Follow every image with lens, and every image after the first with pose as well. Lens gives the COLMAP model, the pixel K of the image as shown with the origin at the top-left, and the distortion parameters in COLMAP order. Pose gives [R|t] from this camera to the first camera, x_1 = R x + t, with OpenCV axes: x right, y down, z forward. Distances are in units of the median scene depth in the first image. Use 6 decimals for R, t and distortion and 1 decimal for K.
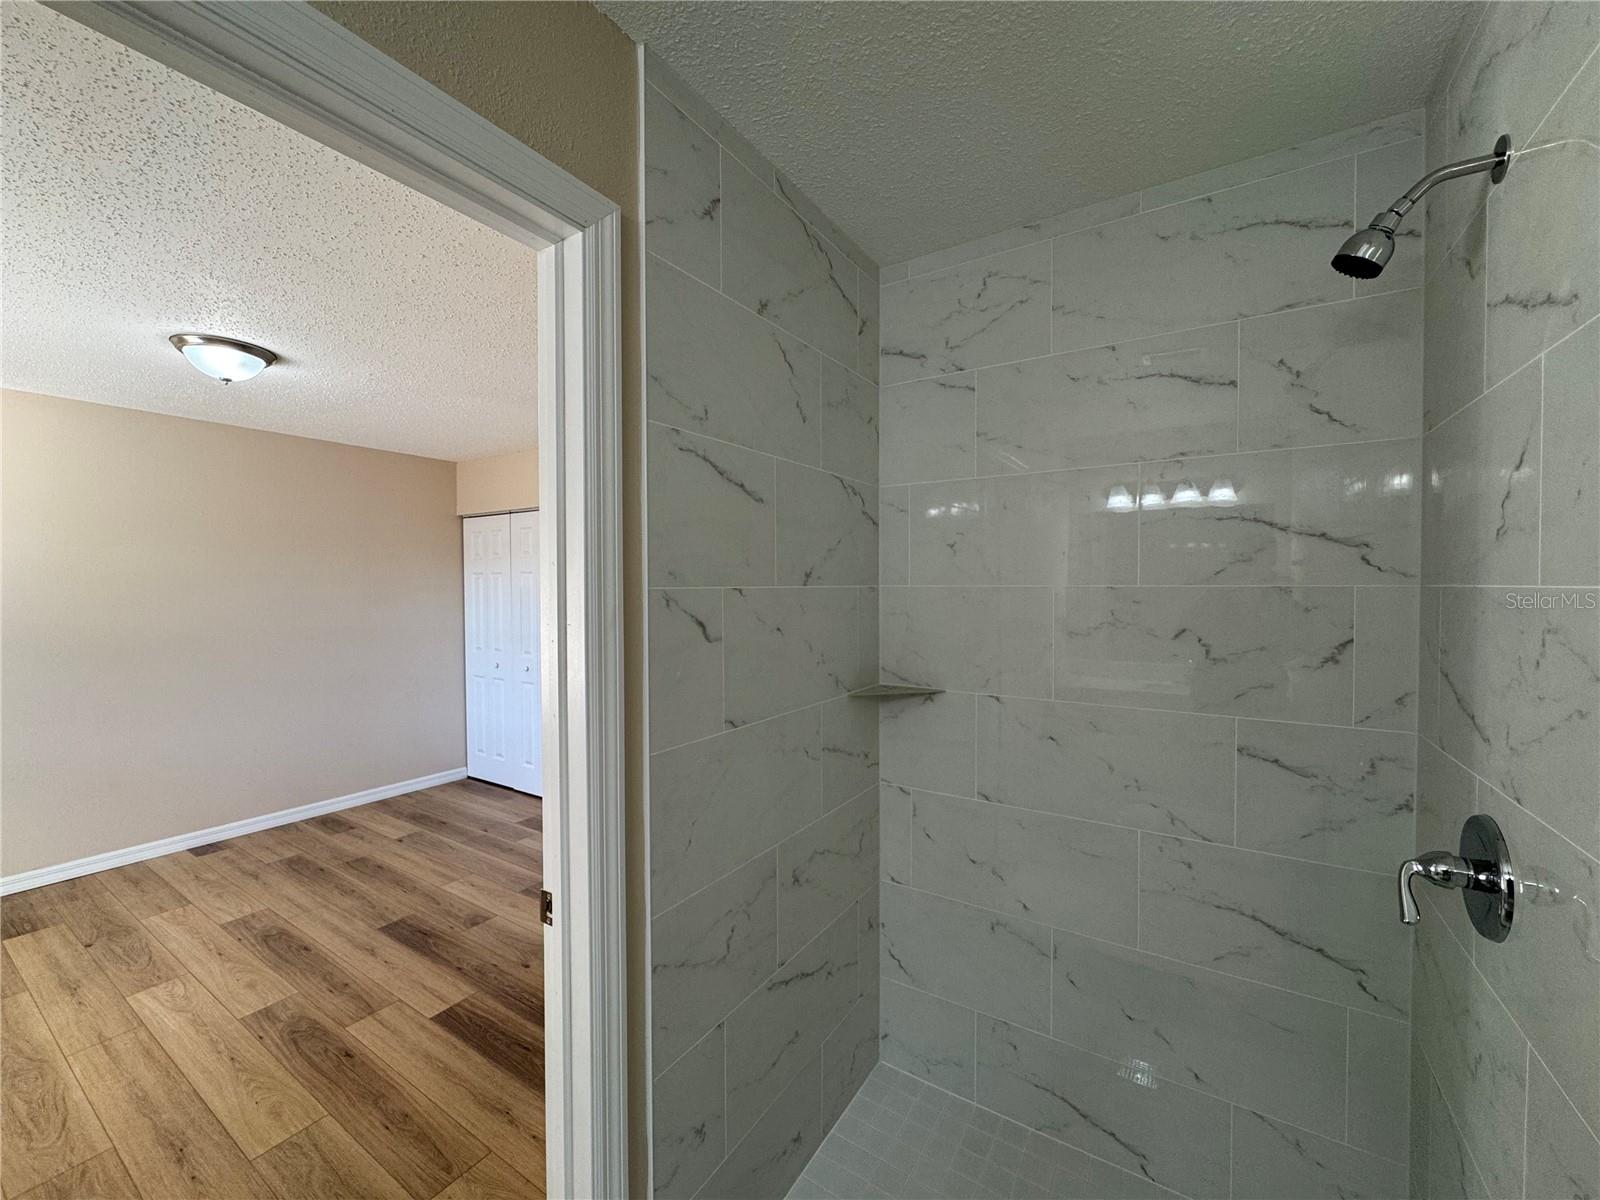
lens RADIAL K [[639.3, 0, 794.1], [0, 639.3, 595.8], [0, 0, 1]] dist [-0.009928, 0.001013]
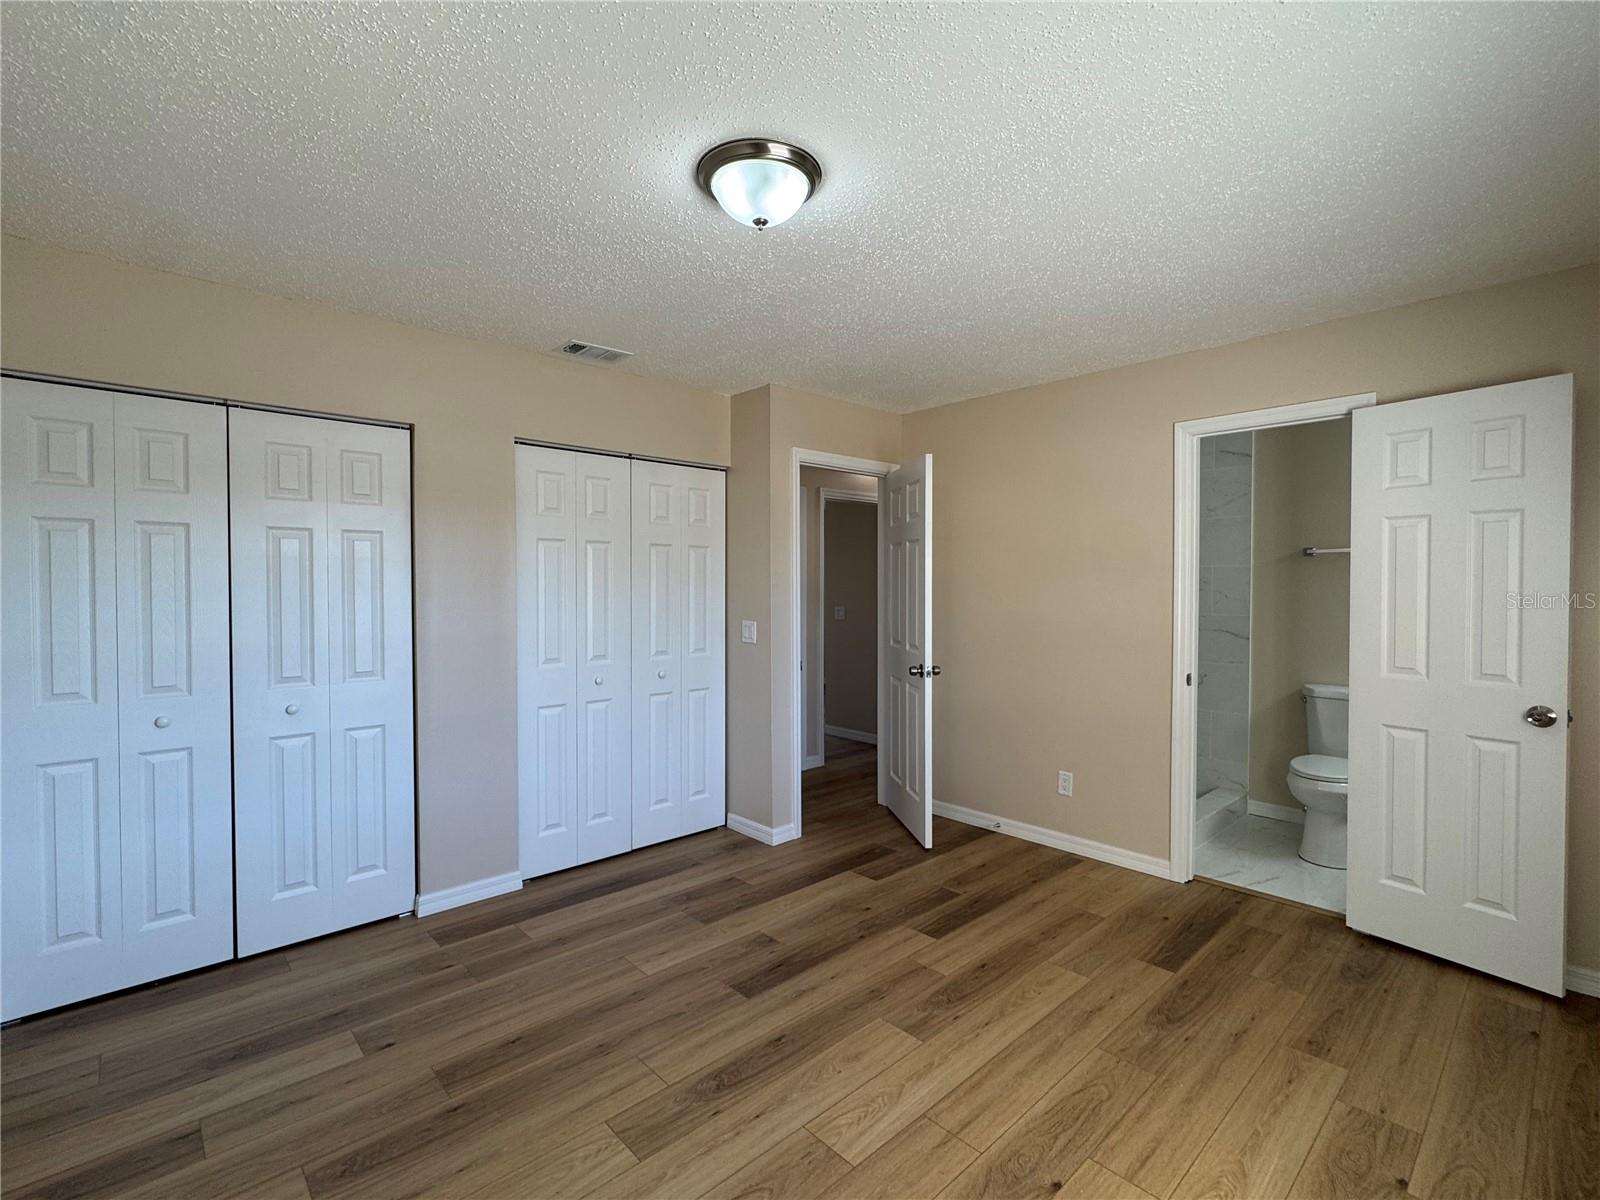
lens RADIAL K [[759.4, 0, 797.1], [0, 759.4, 588.2], [0, 0, 1]] dist [-0.013300, 0.001917]
pose [[0.241688, -0.005428, 0.970339, -1.510126], [0.017484, 0.999846, 0.001238, 0.031413], [-0.970196, 0.016666, 0.241746, 0.711132]]
